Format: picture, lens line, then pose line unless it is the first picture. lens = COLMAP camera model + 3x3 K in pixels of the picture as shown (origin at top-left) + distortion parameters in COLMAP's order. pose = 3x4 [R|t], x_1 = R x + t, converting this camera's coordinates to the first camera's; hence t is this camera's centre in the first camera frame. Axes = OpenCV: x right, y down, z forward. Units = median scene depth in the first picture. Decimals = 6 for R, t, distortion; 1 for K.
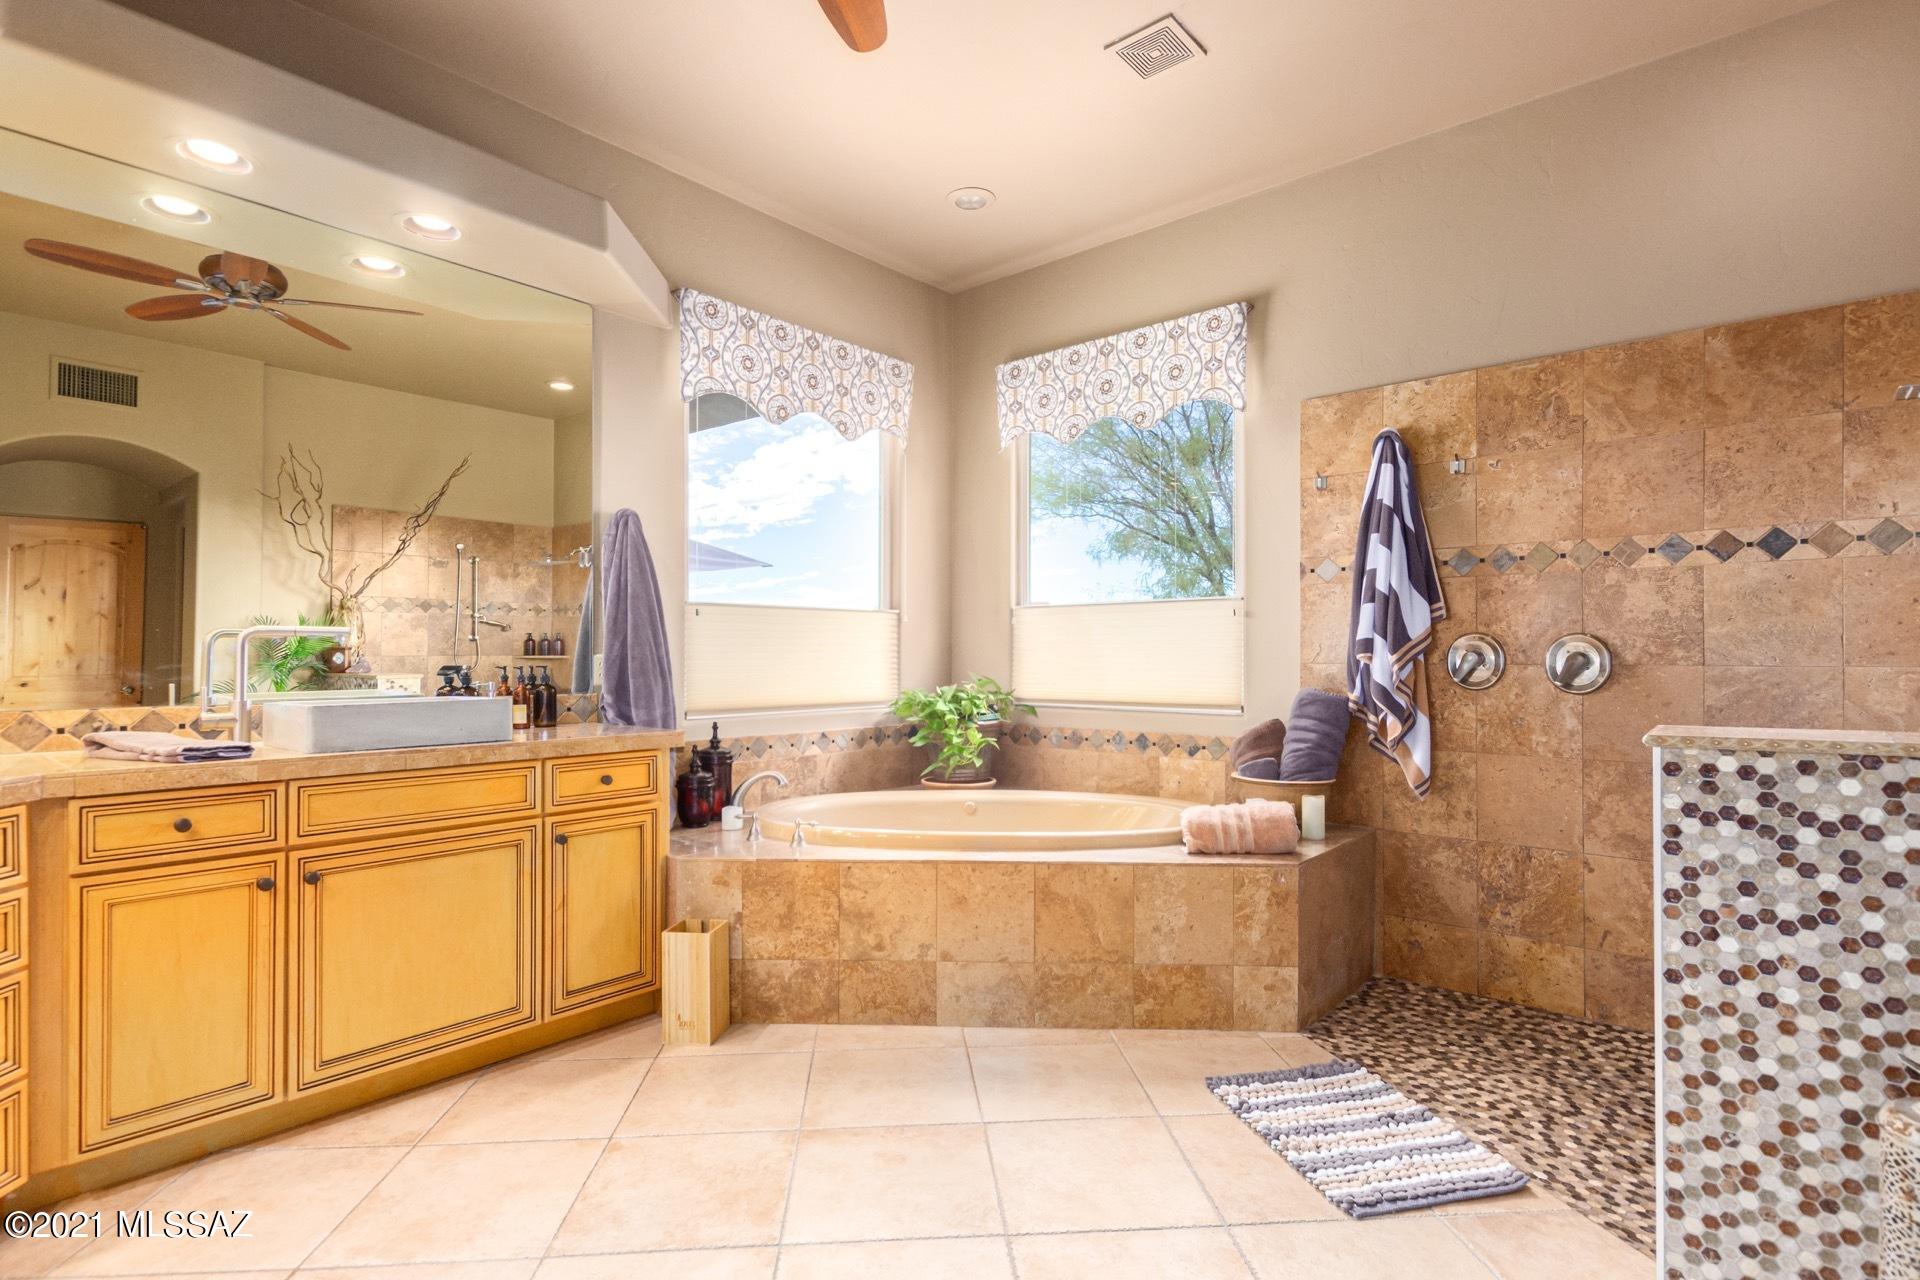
lens RADIAL K [[932.8, 0, 952.3], [0, 932.8, 652.4], [0, 0, 1]] dist [0.011450, -0.004840]
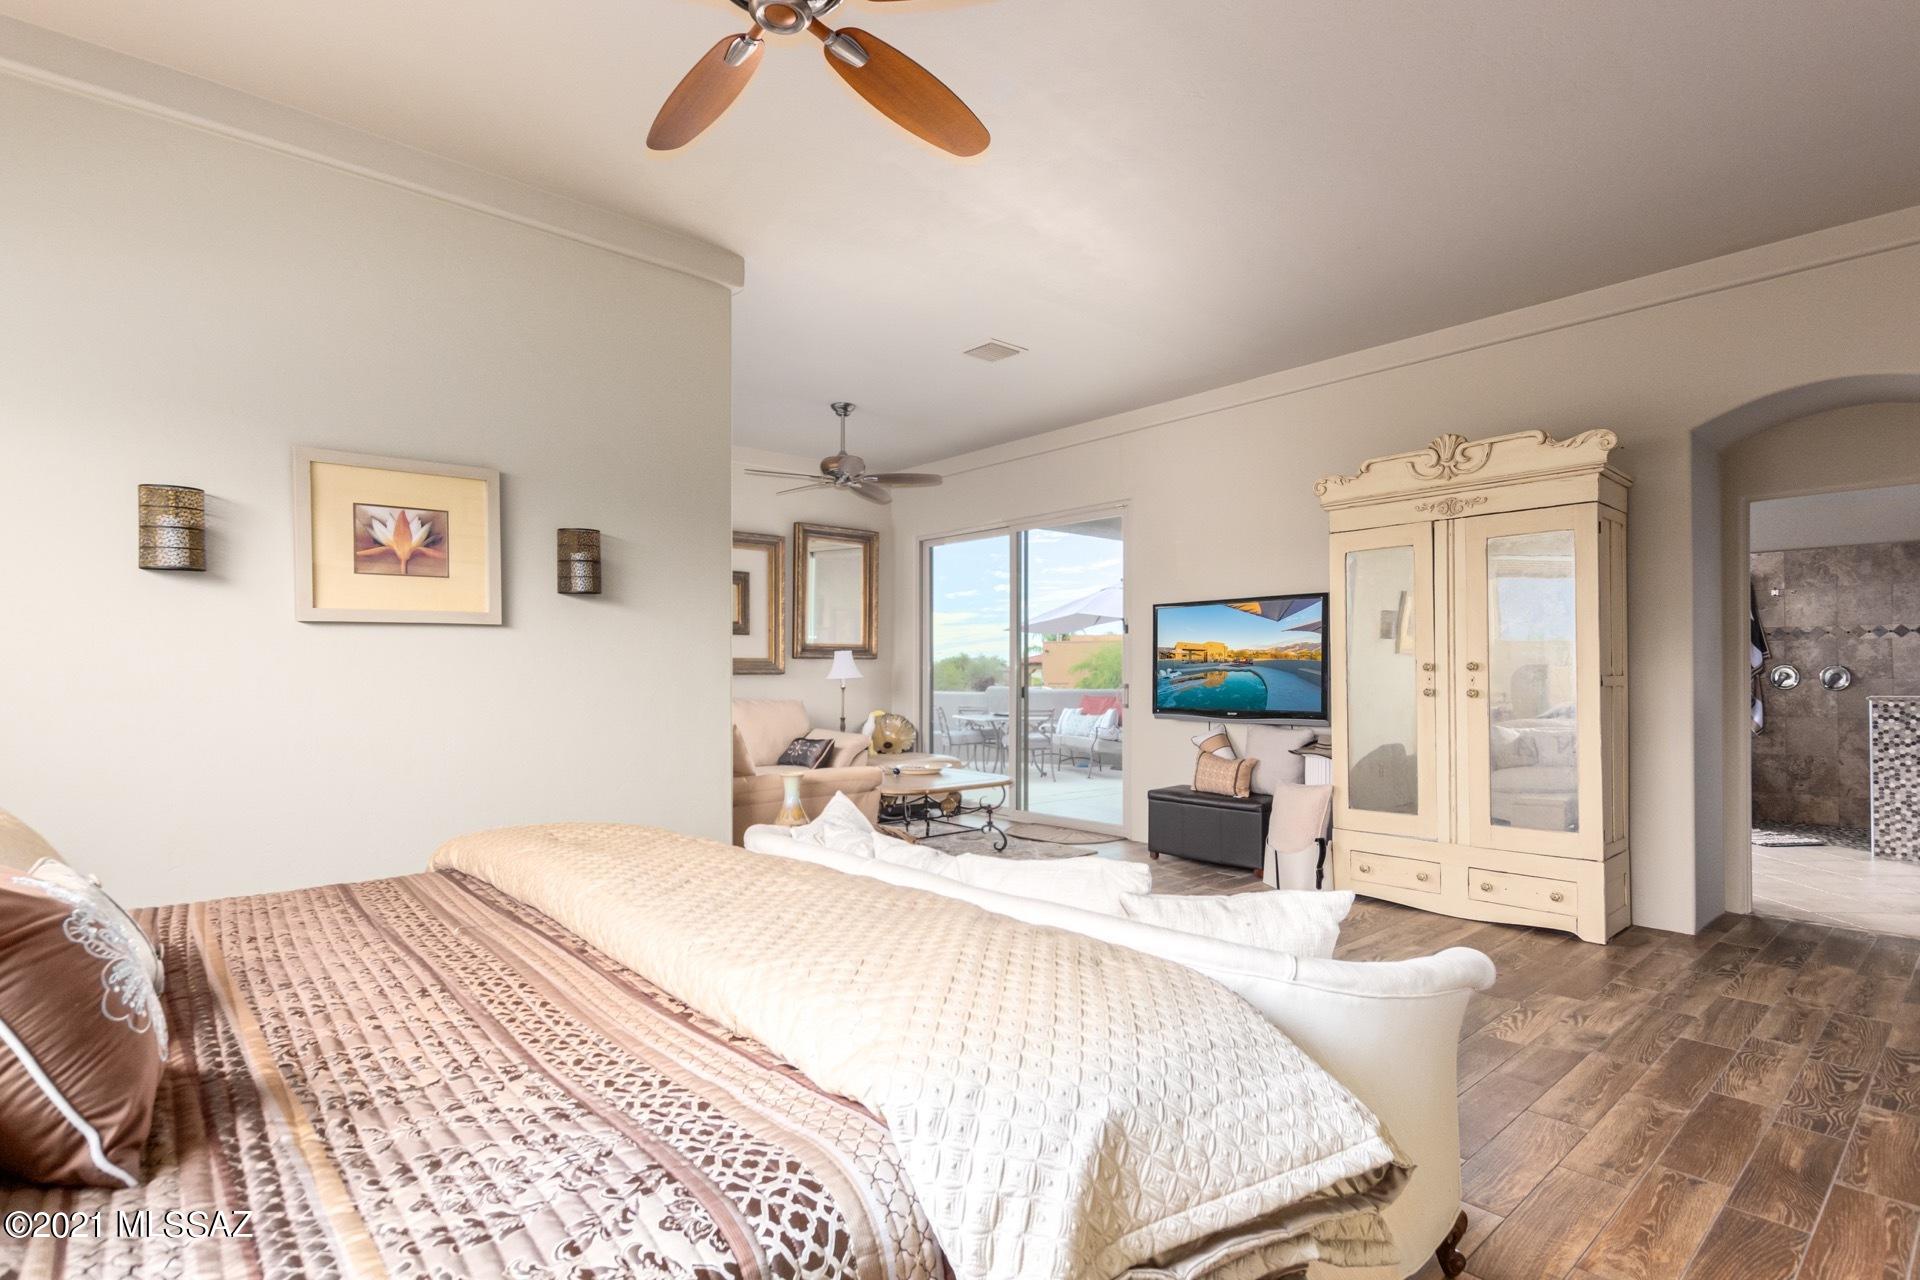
lens RADIAL K [[932.8, 0, 964.2], [0, 932.8, 666.4], [0, 0, 1]] dist [0.011450, -0.004840]
pose [[0.991788, -0.005277, -0.127788, -1.251502], [0.004836, 0.999981, -0.003763, -0.019571], [0.127805, 0.003114, 0.991794, -1.688083]]
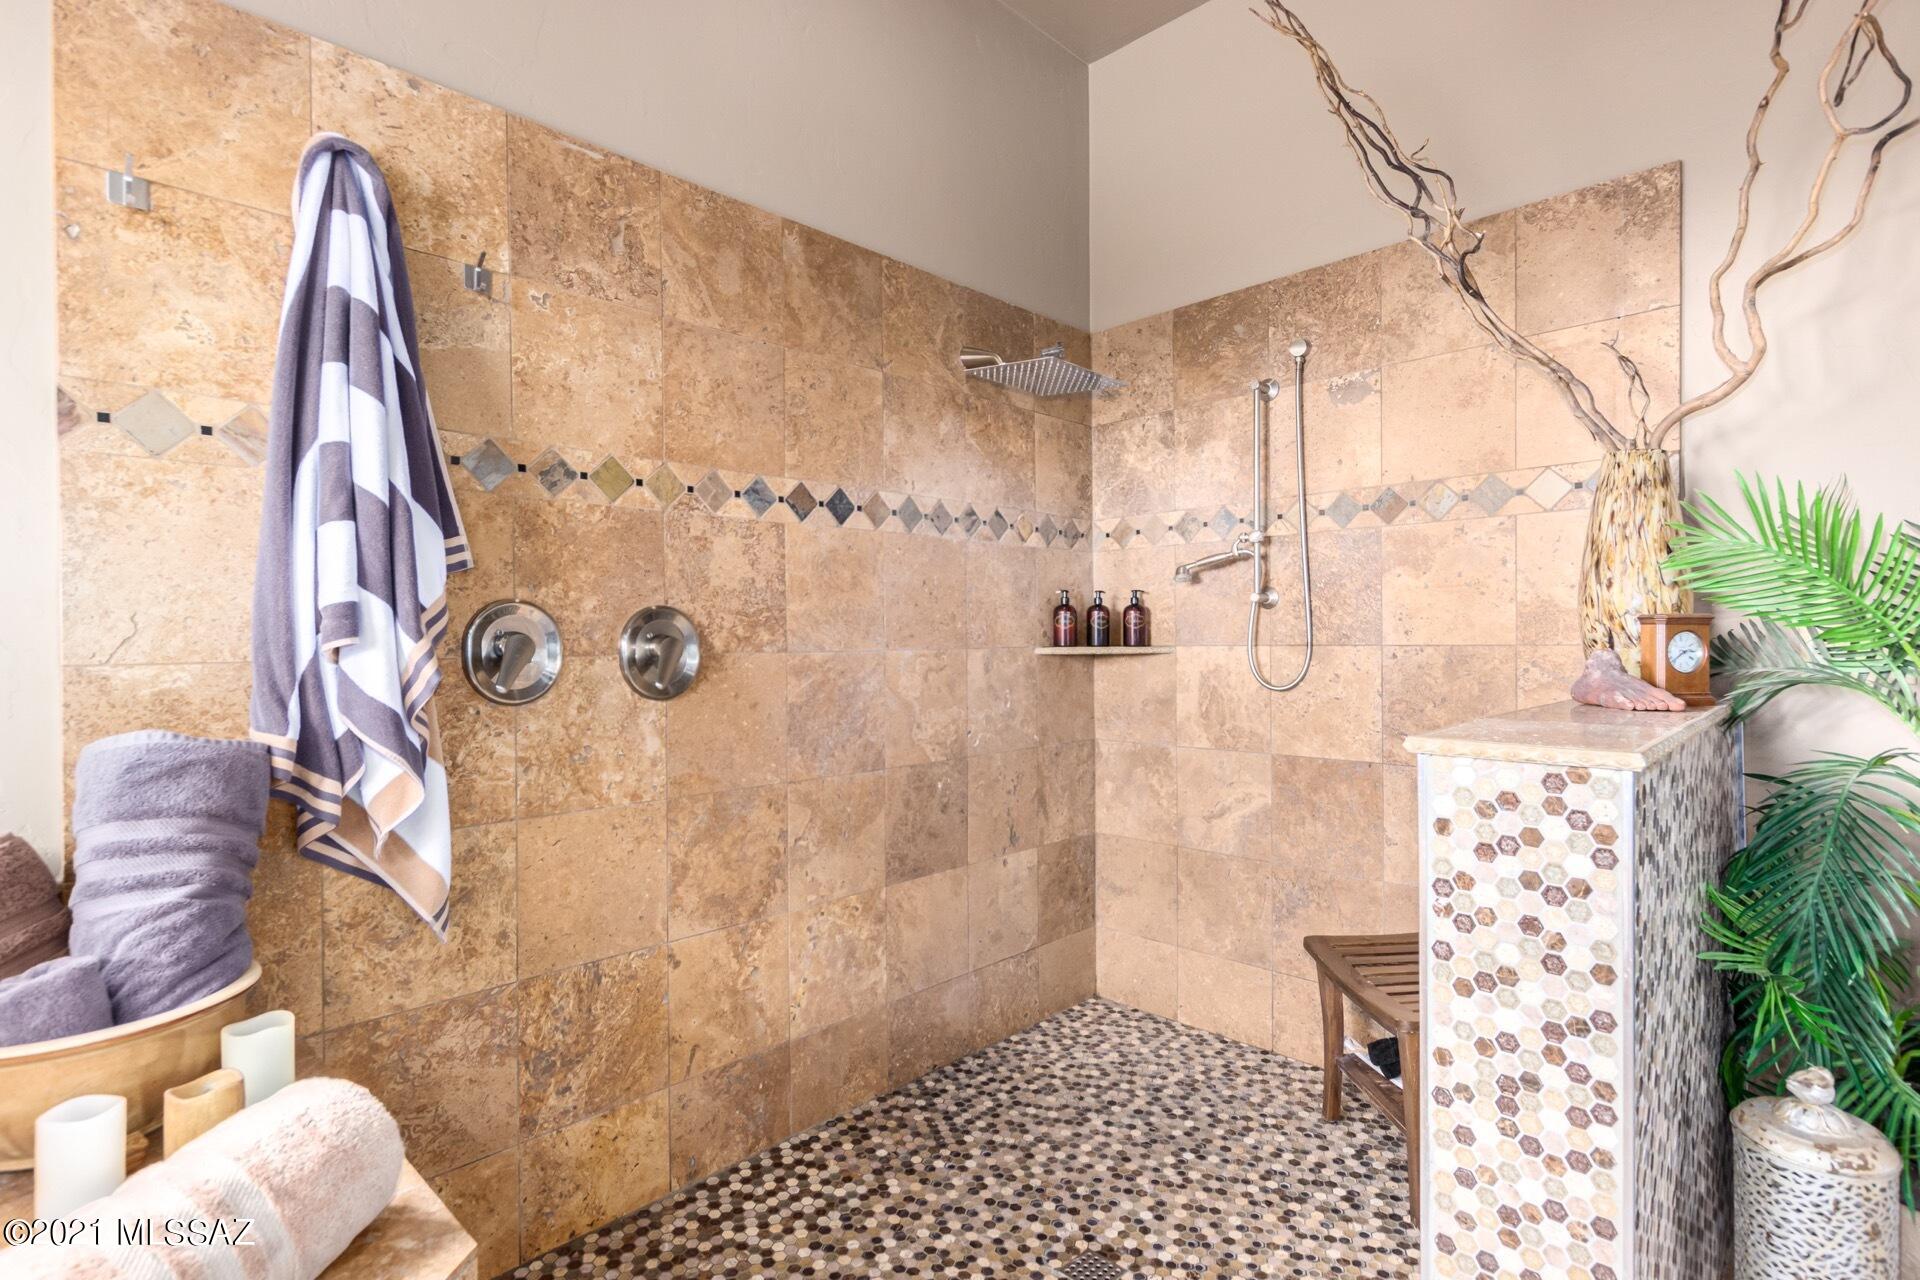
lens RADIAL K [[932.8, 0, 961.3], [0, 932.8, 642.2], [0, 0, 1]] dist [0.011450, -0.004840]
pose [[0.052872, -0.008500, 0.998565, 0.035075], [0.001211, 0.999964, 0.008448, -0.000507], [-0.998601, 0.000762, 0.052881, 0.770840]]
